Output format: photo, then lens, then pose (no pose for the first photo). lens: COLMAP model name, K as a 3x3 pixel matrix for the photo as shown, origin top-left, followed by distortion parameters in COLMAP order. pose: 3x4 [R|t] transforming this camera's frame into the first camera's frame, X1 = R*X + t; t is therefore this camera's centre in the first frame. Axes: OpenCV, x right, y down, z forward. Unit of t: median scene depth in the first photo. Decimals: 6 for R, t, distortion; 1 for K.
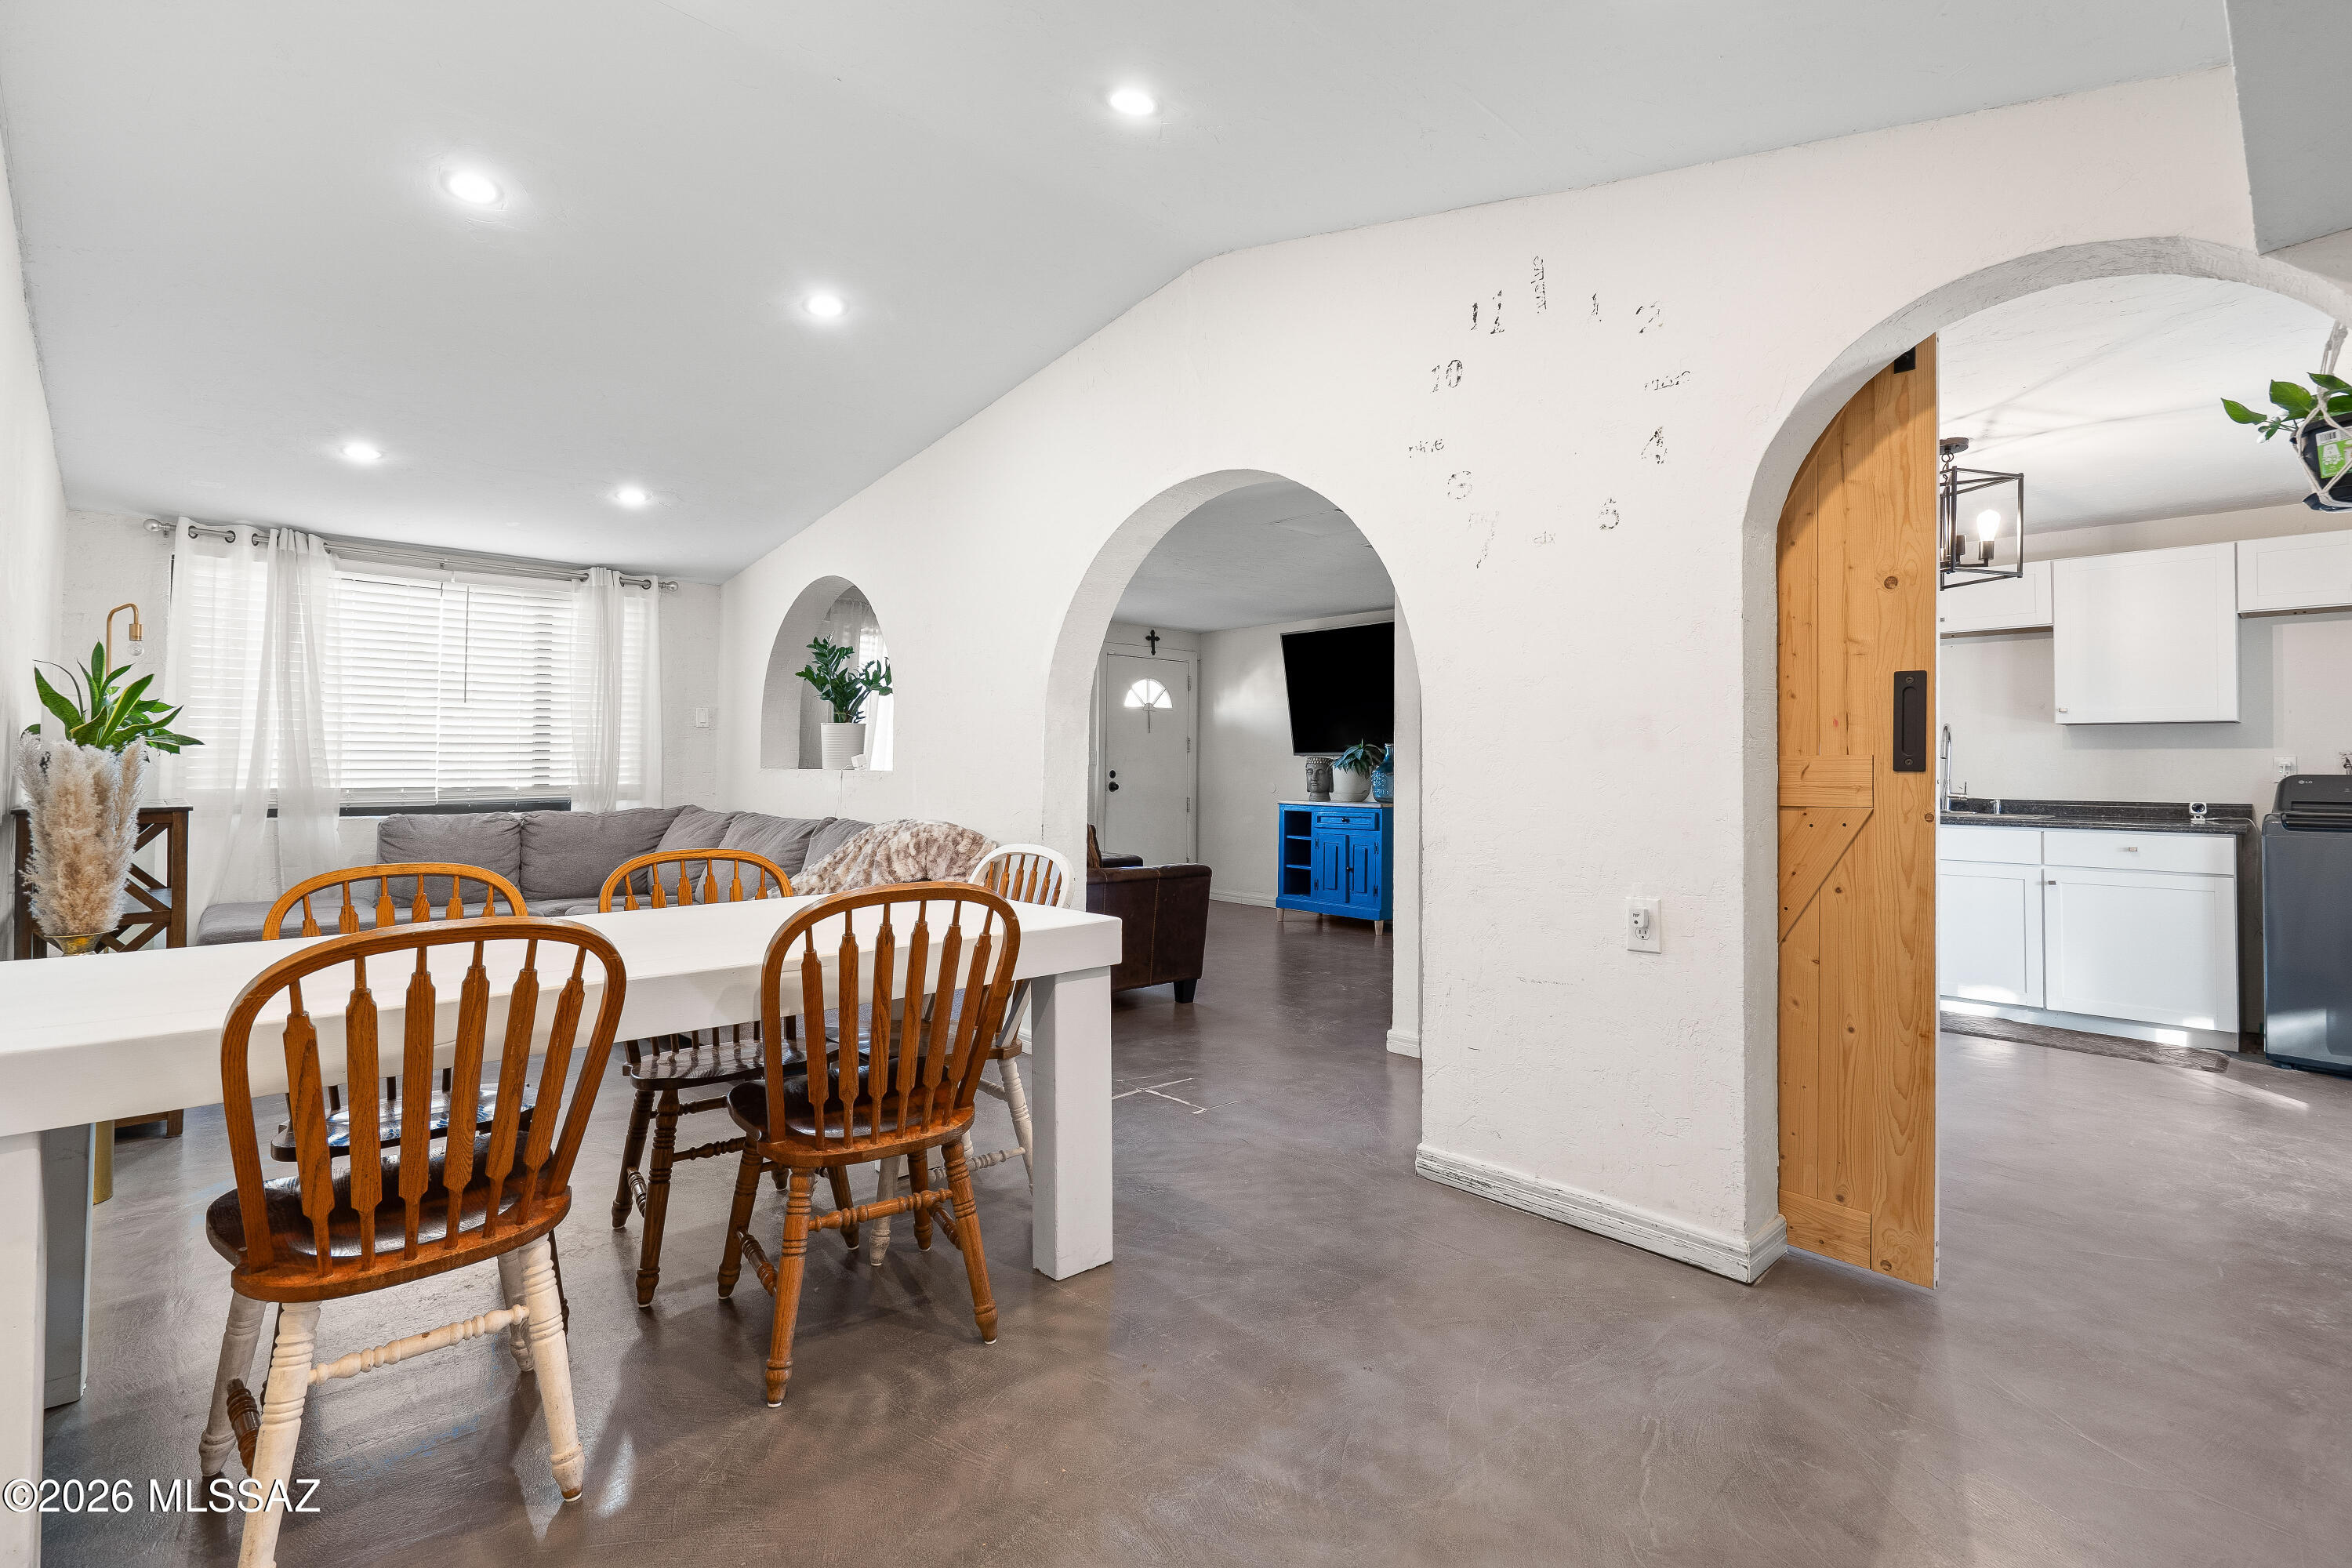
lens RADIAL K [[1088.4, 0, 1169.7], [0, 1088.4, 732.4], [0, 0, 1]] dist [-0.000063, 0.000312]
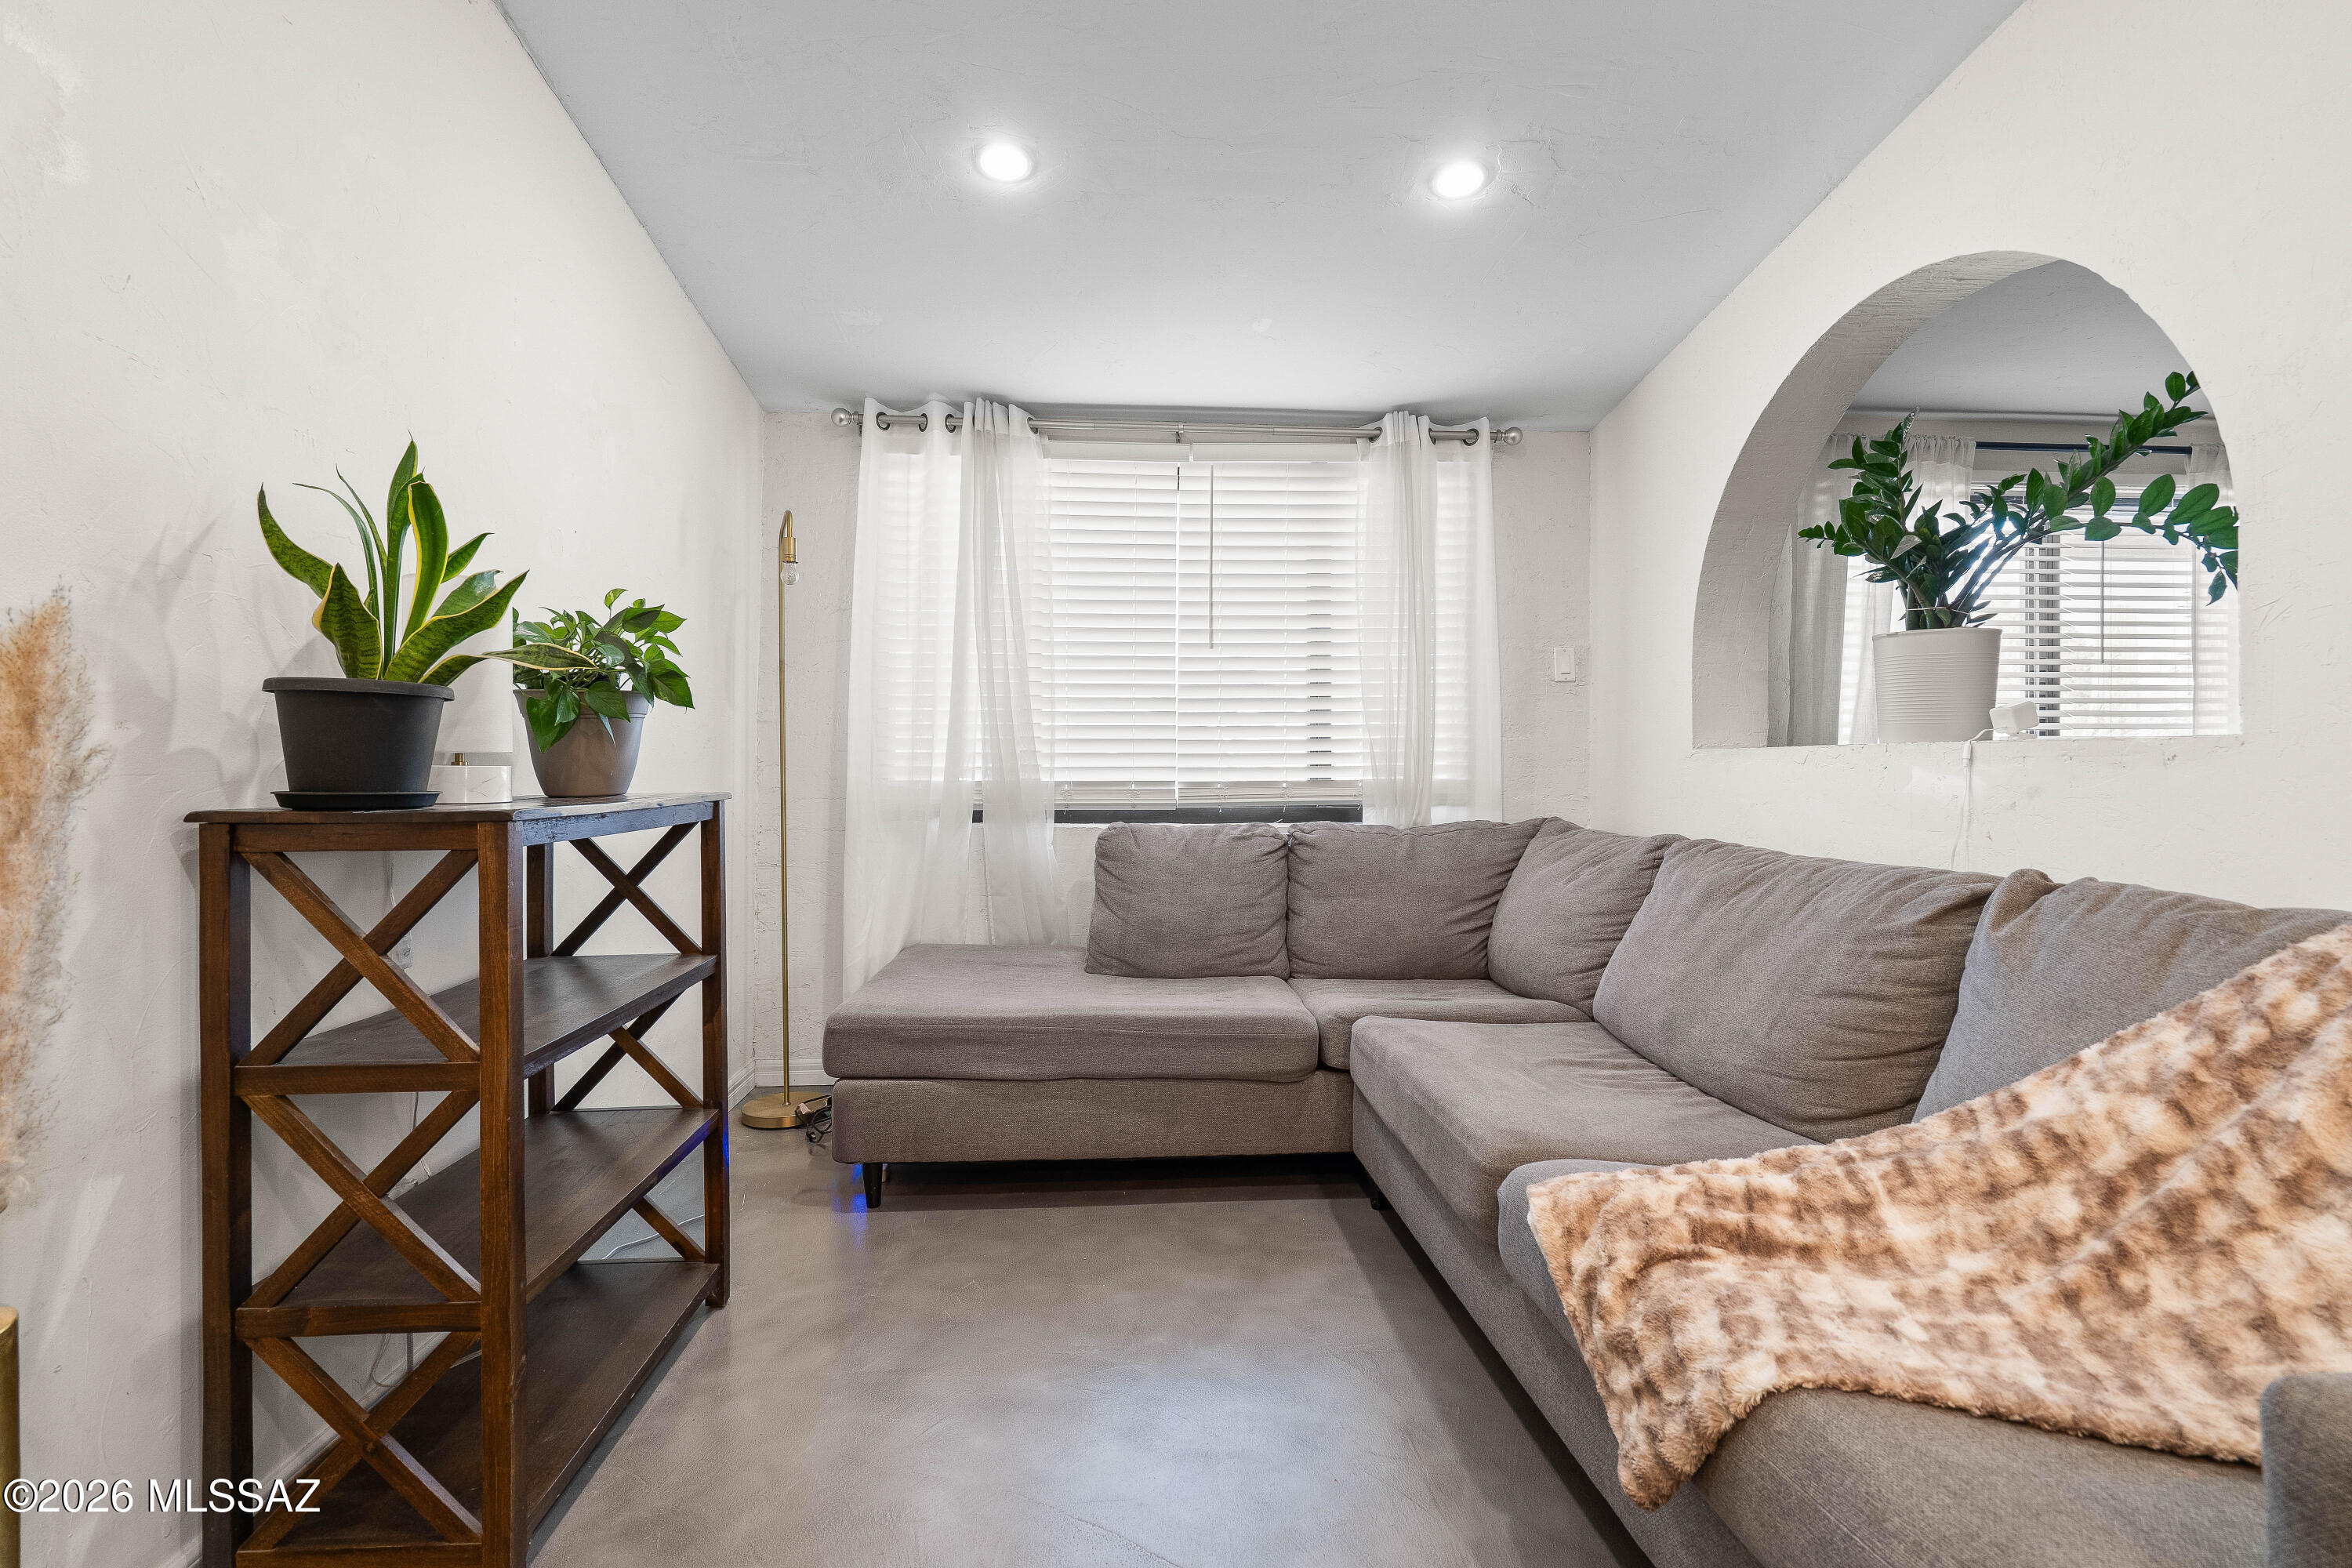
lens RADIAL K [[1104.9, 0, 1180.9], [0, 1104.9, 762.9], [0, 0, 1]] dist [-0.001559, -0.000135]
pose [[0.779535, -0.008244, -0.626305, -0.241804], [0.021842, 0.999663, 0.014027, 0.027820], [0.625978, -0.024614, 0.779452, 0.454455]]
